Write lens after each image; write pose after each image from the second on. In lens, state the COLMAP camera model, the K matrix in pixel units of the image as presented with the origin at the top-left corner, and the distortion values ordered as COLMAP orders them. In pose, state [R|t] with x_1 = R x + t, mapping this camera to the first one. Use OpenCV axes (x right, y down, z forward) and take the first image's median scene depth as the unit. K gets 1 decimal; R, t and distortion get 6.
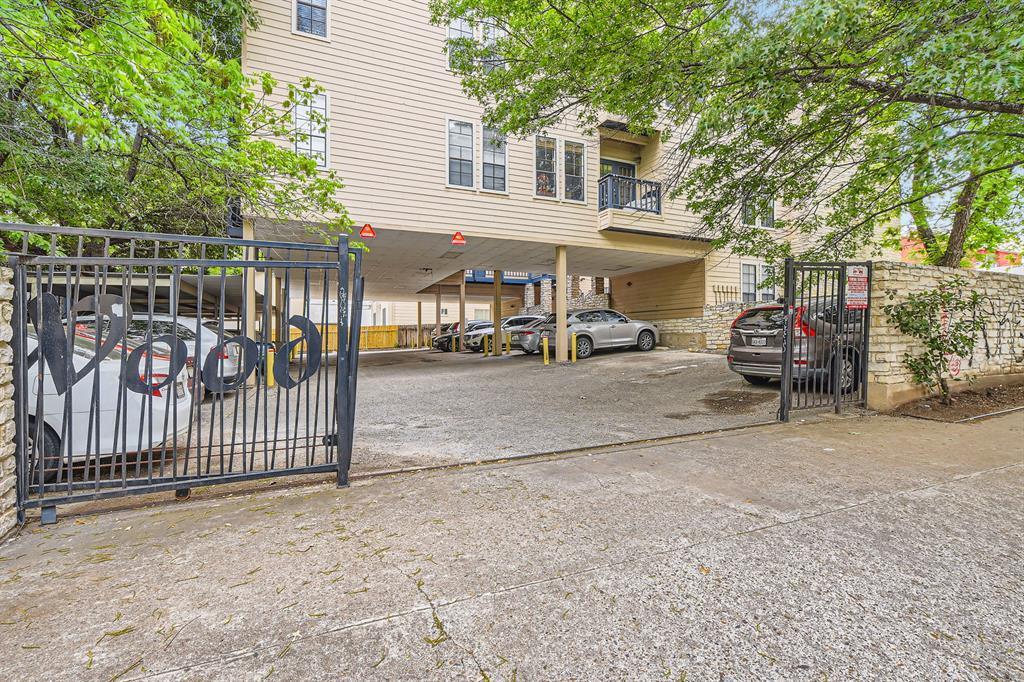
lens RADIAL K [[470.8, 0, 518.1], [0, 470.8, 345.3], [0, 0, 1]] dist [0.002895, 0.000610]
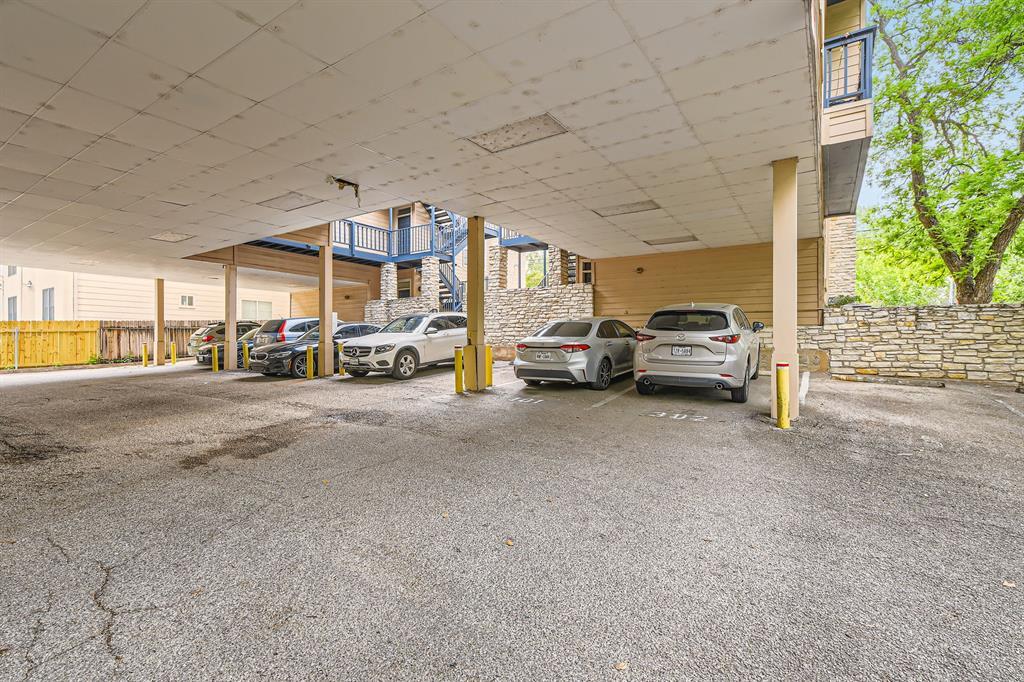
lens RADIAL K [[470.8, 0, 518.1], [0, 470.8, 345.3], [0, 0, 1]] dist [0.002895, 0.000610]
pose [[0.841970, 0.003719, 0.539511, -0.173560], [-0.001051, 0.999986, -0.005253, -0.015132], [-0.539523, 0.003856, 0.841962, 0.359616]]
